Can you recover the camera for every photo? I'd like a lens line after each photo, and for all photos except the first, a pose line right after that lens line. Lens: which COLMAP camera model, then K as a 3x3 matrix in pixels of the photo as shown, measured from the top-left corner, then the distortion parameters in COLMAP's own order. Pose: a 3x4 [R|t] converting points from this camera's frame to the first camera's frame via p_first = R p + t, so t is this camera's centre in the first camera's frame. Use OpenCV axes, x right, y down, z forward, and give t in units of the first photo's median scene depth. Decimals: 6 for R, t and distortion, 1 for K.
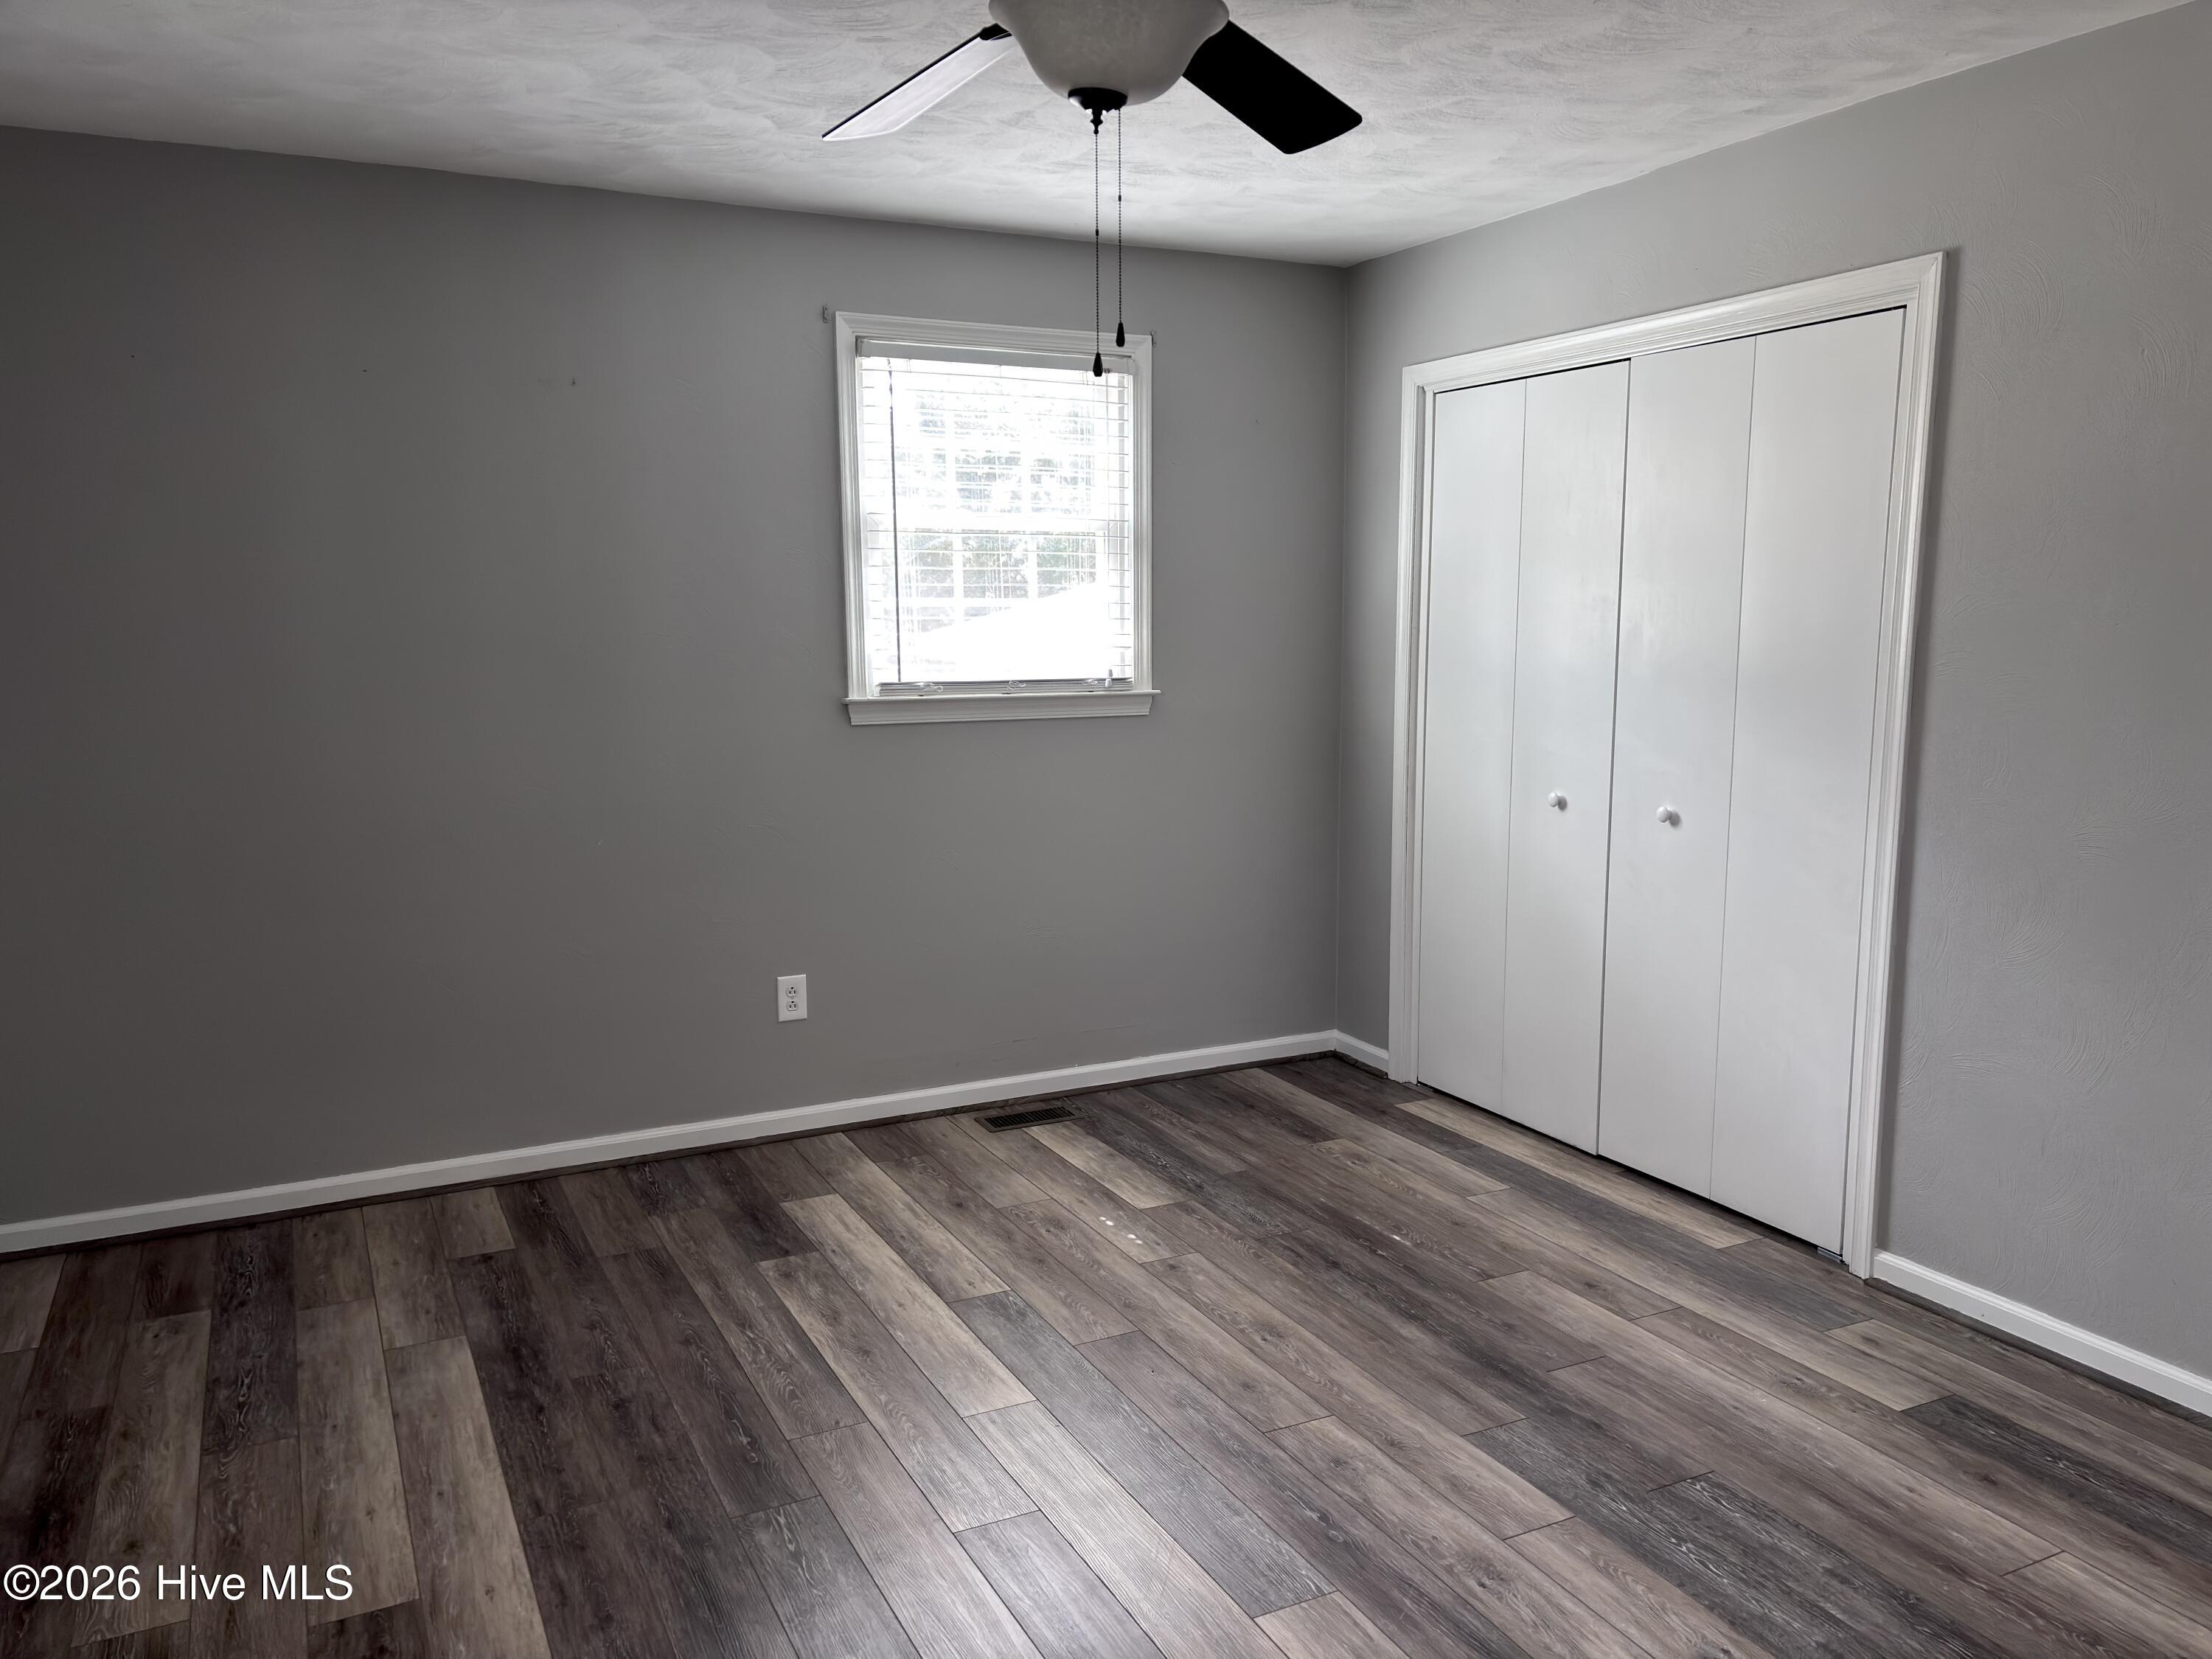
lens RADIAL K [[1656.0, 0, 1115.4], [0, 1656.0, 826.5], [0, 0, 1]] dist [0.061091, -0.059964]
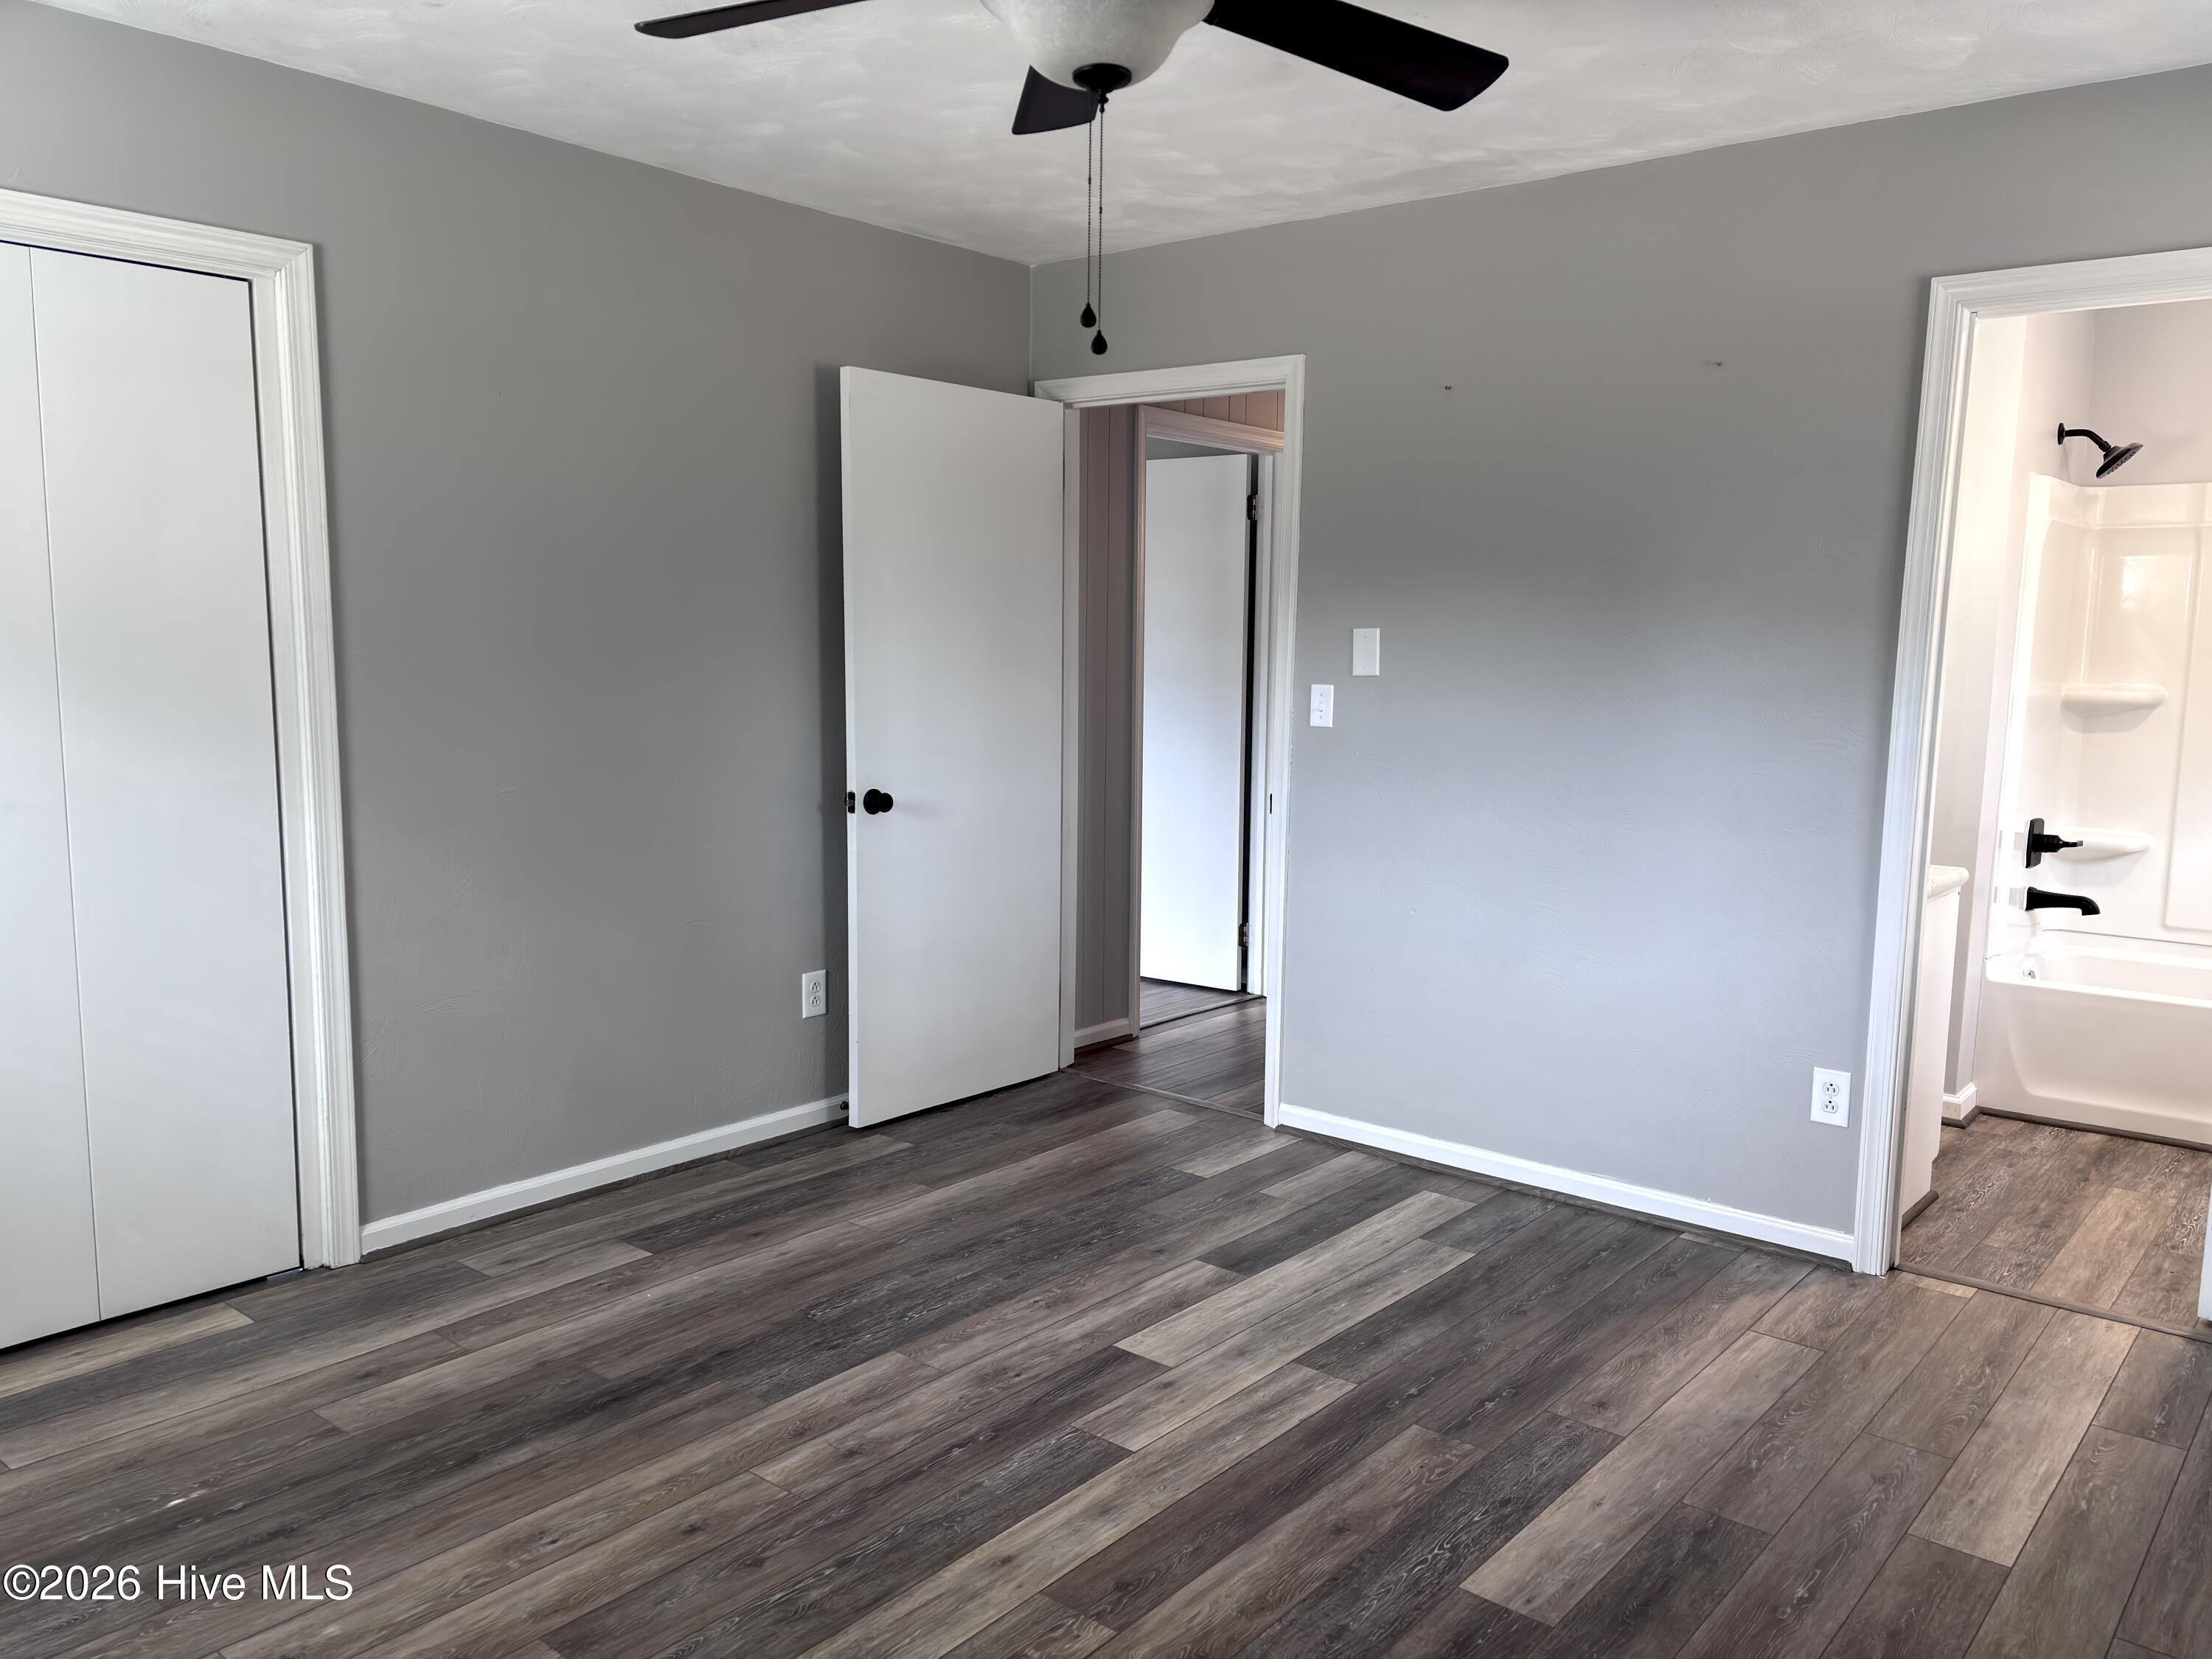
lens RADIAL K [[1656.0, 0, 1113.7], [0, 1656.0, 839.1], [0, 0, 1]] dist [0.061091, -0.059964]
pose [[-0.391693, -0.119010, 0.912367, -0.729641], [0.112887, 0.977892, 0.176022, -0.122730], [-0.913145, 0.171940, -0.369599, 1.075816]]
